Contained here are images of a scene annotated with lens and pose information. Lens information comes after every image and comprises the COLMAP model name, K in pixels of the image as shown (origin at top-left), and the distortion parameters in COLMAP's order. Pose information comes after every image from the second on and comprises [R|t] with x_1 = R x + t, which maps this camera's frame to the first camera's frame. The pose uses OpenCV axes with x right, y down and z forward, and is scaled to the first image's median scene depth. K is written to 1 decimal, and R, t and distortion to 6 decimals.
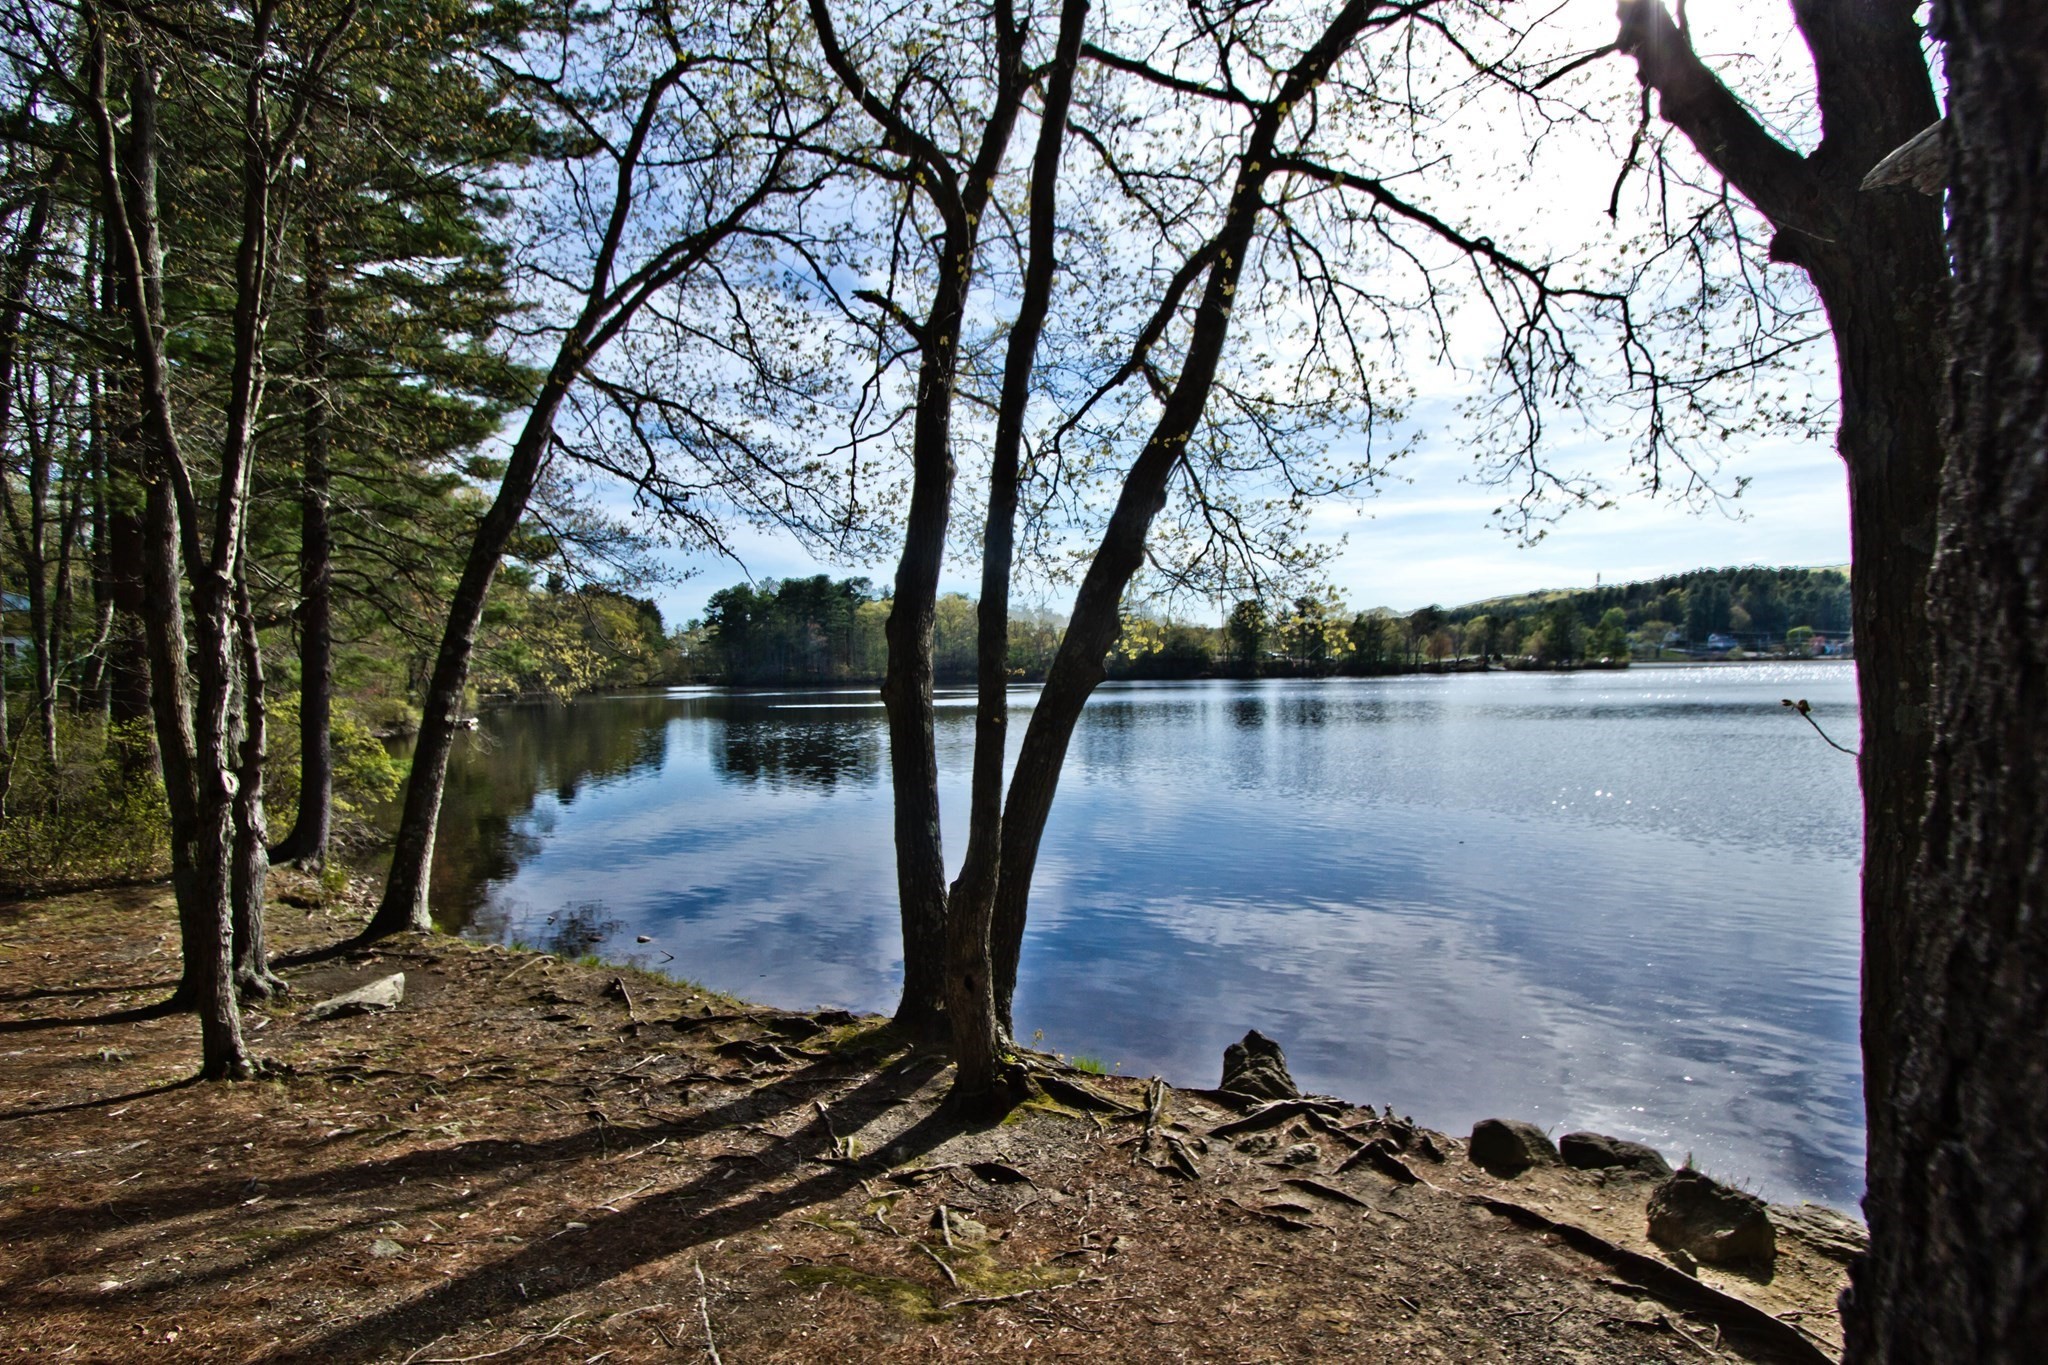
lens RADIAL K [[934.3, 0, 1024.0], [0, 934.3, 682.5], [0, 0, 1]] dist [-0.016948, 0.000184]
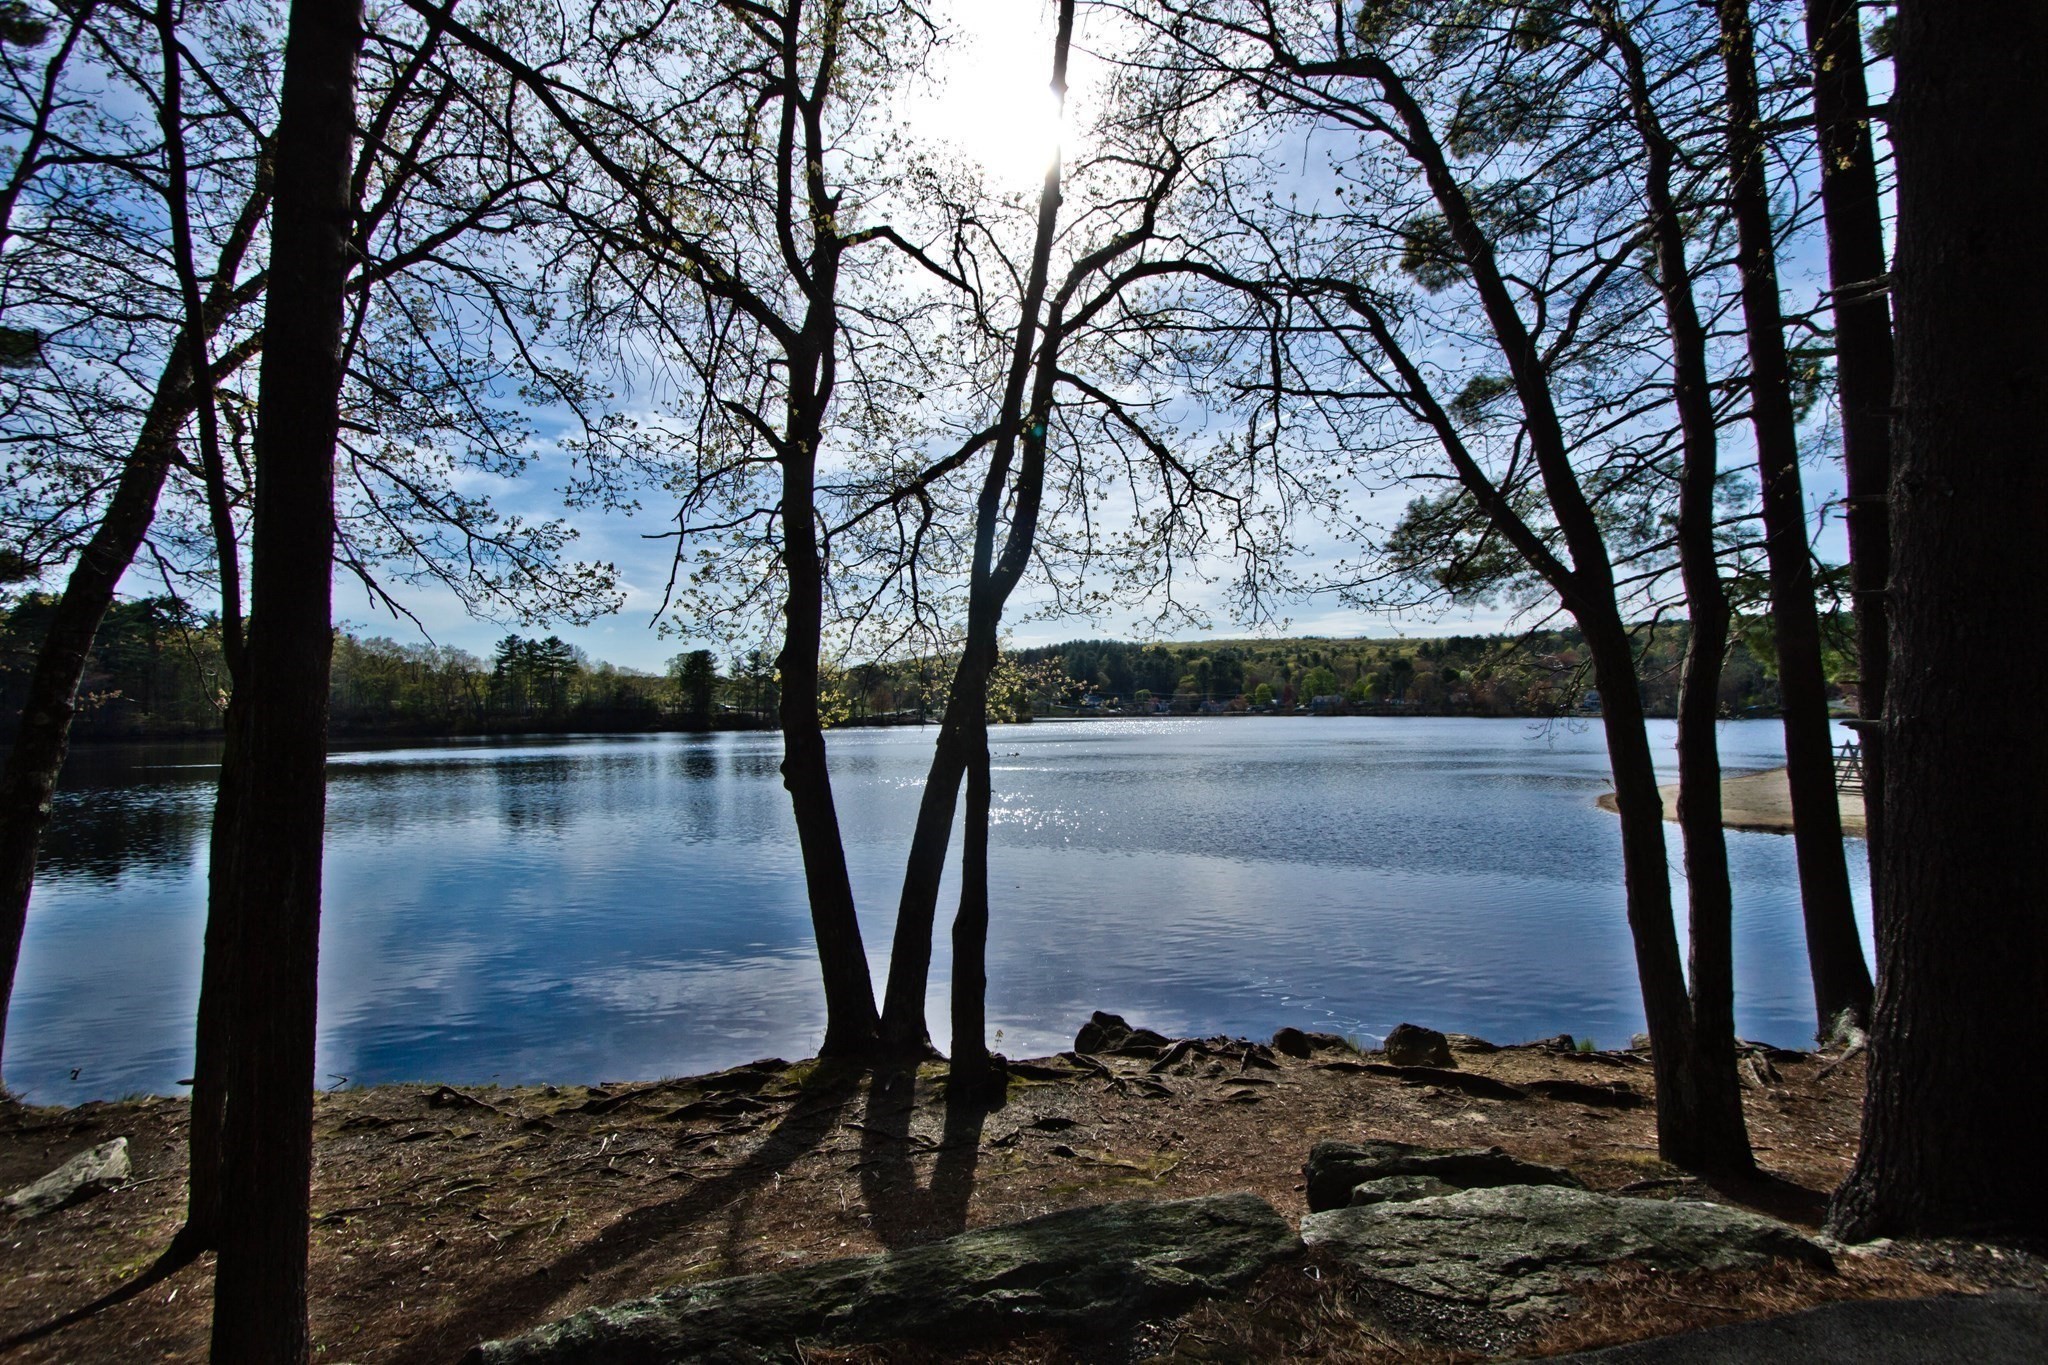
lens RADIAL K [[919.1, 0, 1024.0], [0, 919.1, 682.5], [0, 0, 1]] dist [-0.009949, -0.000670]
pose [[0.843990, 0.027337, 0.535662, -0.598470], [0.003236, 0.998423, -0.056051, -0.036775], [-0.536349, 0.049040, 0.842570, -0.112631]]
